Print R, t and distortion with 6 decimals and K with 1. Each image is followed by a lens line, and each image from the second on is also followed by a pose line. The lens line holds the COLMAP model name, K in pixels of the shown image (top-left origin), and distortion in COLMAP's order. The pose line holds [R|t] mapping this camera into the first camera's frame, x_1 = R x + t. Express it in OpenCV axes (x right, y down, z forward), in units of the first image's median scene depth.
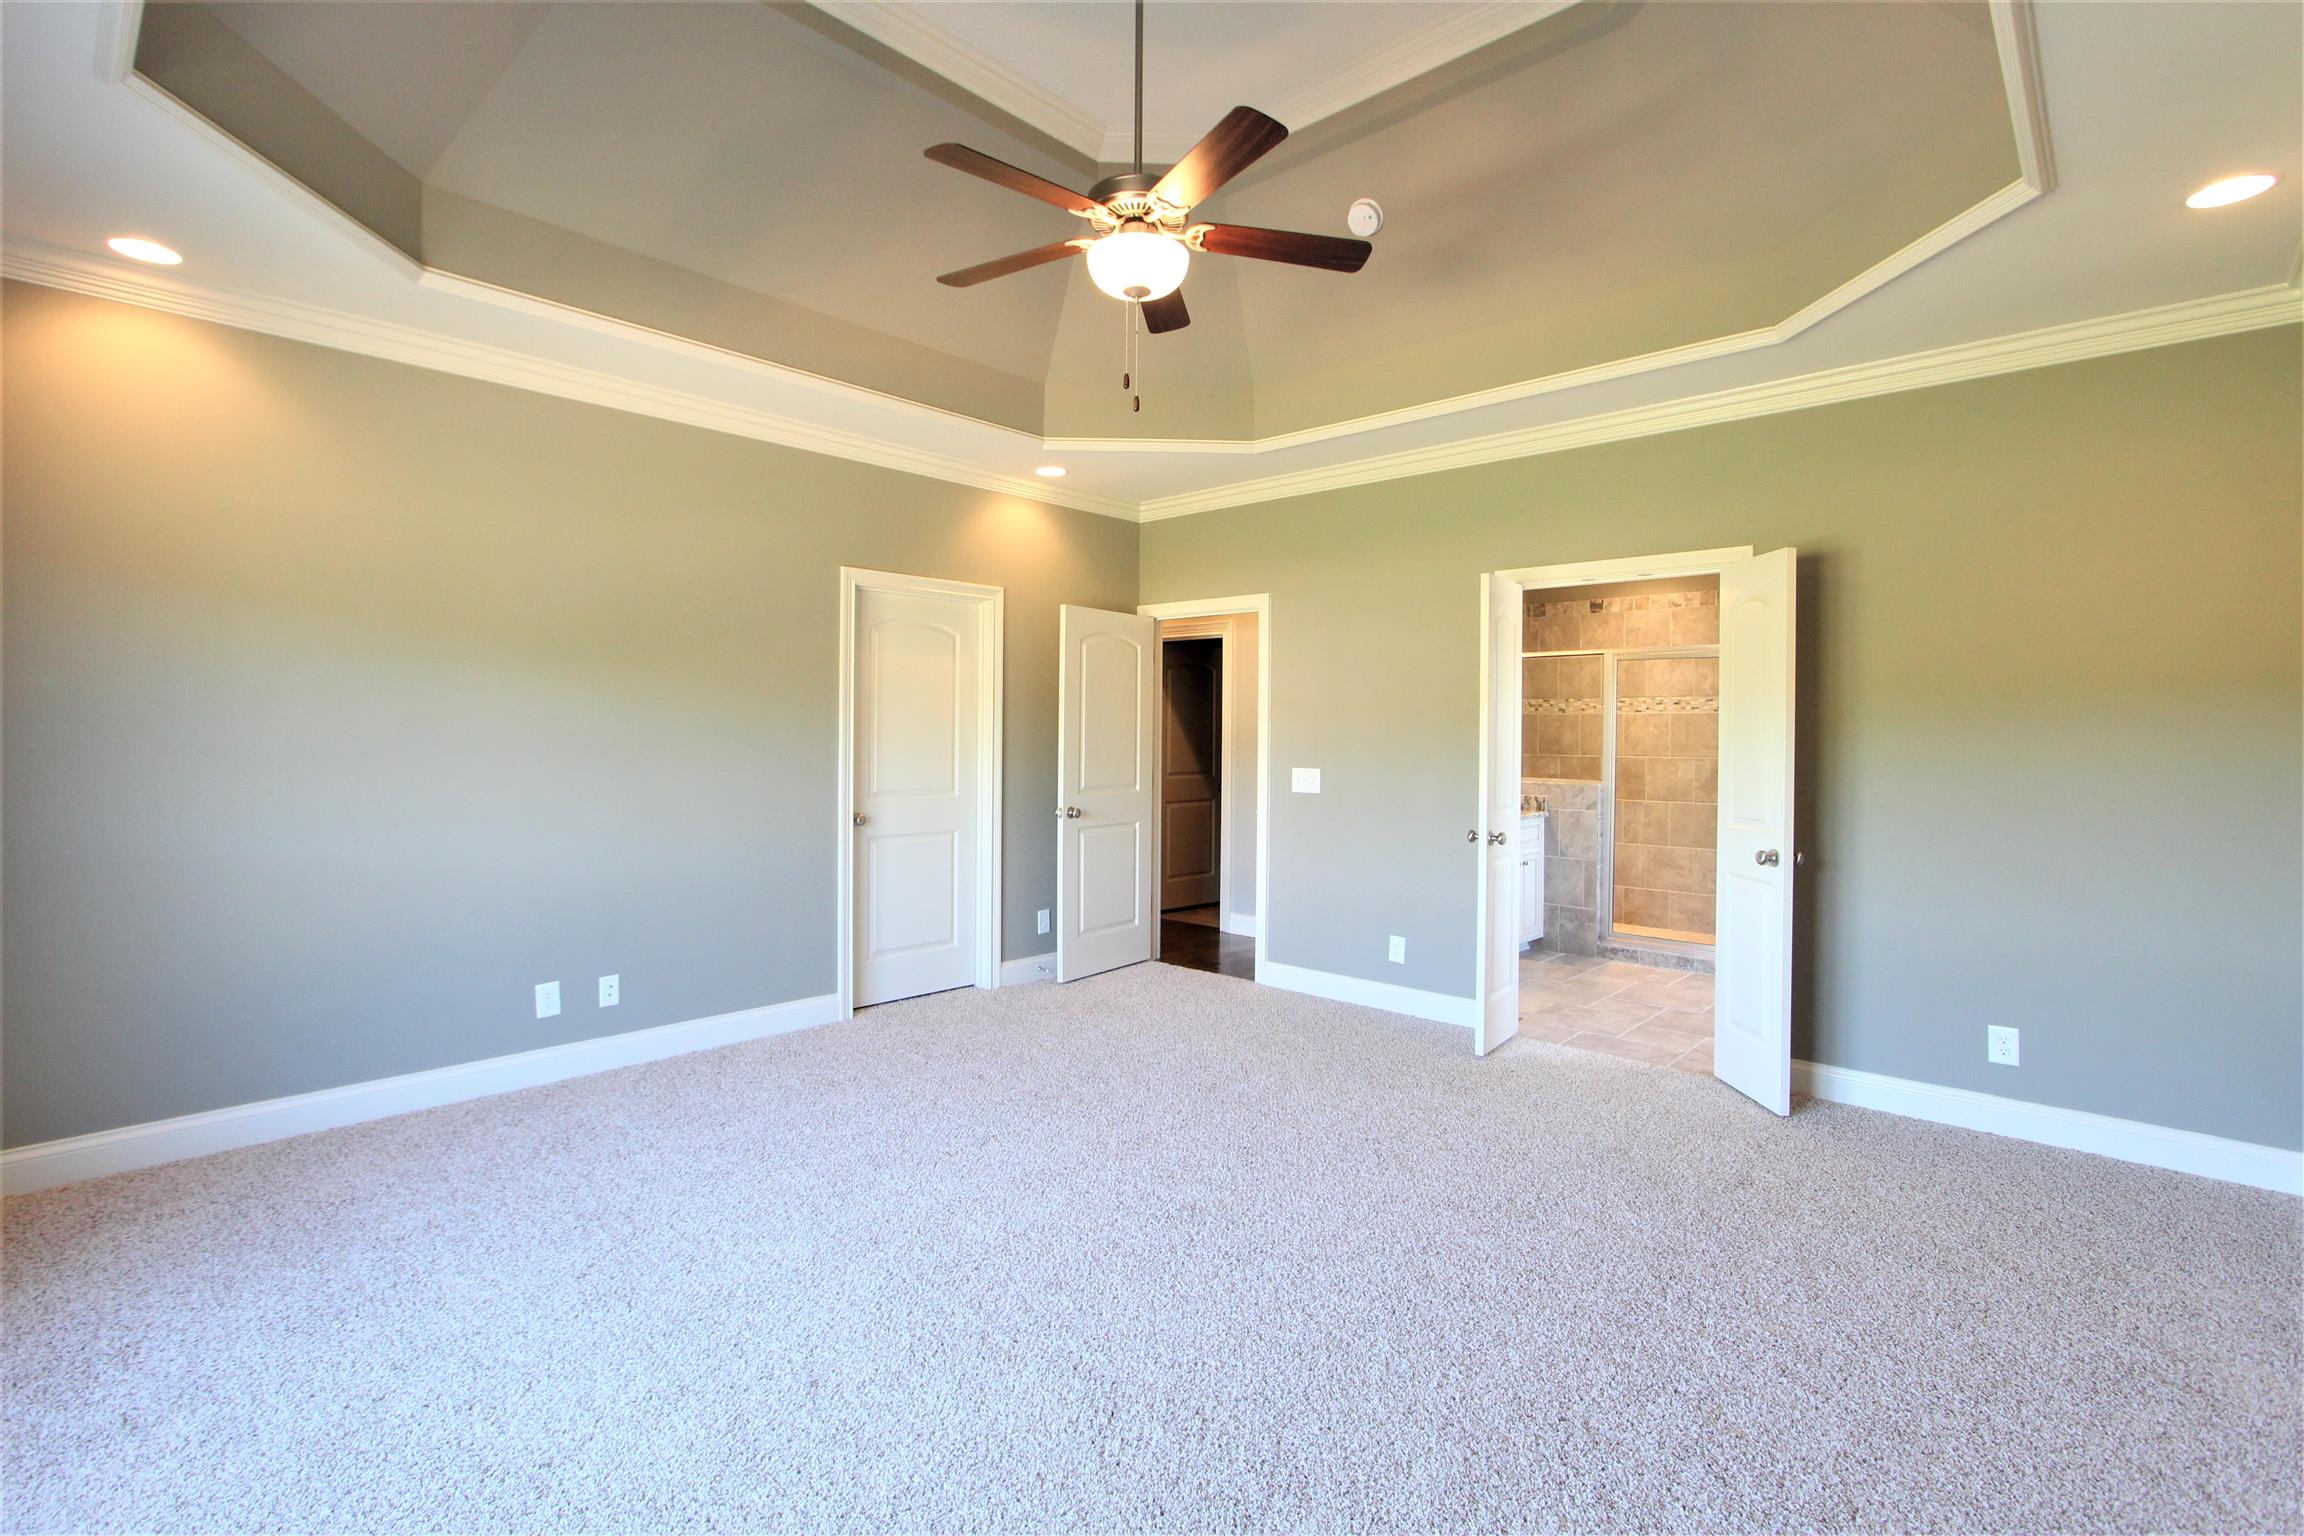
lens RADIAL K [[1067.7, 0, 1121.8], [0, 1067.7, 724.5], [0, 0, 1]] dist [-0.015853, 0.001266]
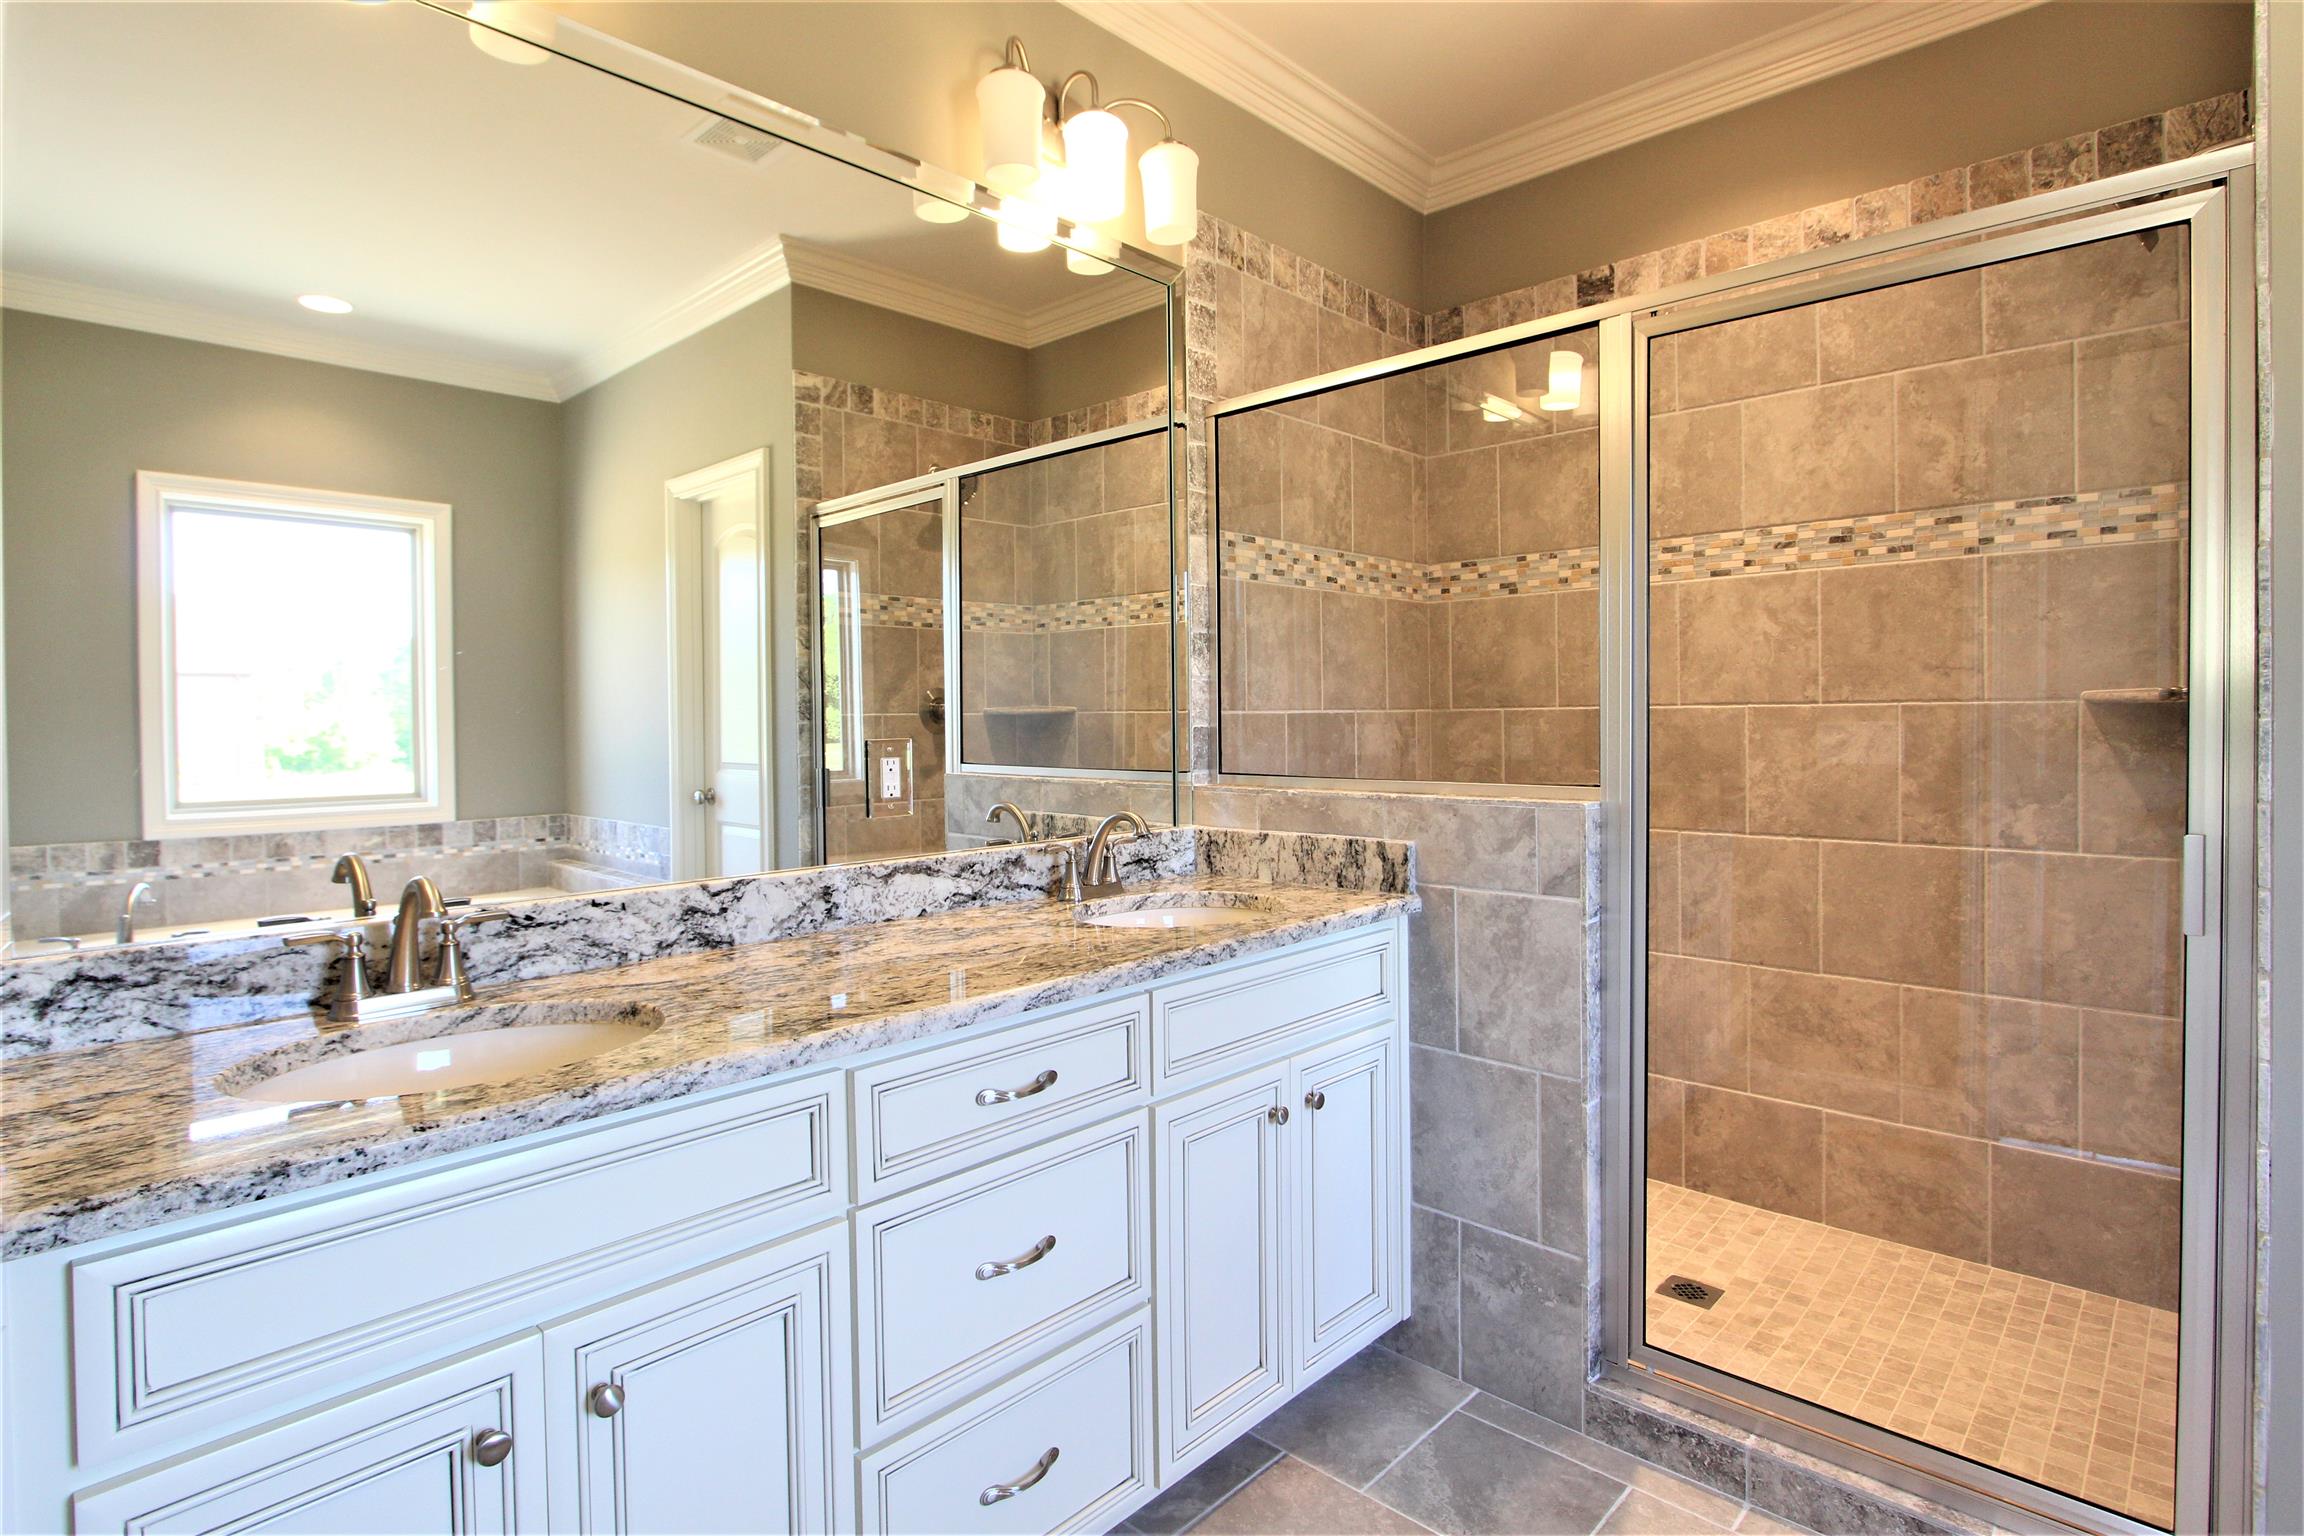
lens RADIAL K [[1164.3, 0, 1127.3], [0, 1164.3, 728.2], [0, 0, 1]] dist [-0.007325, -0.000333]
pose [[0.999756, -0.021751, -0.003722, 0.303858], [0.021816, 0.999592, 0.018430, 0.026949], [0.003320, -0.018507, 0.999823, 0.643133]]
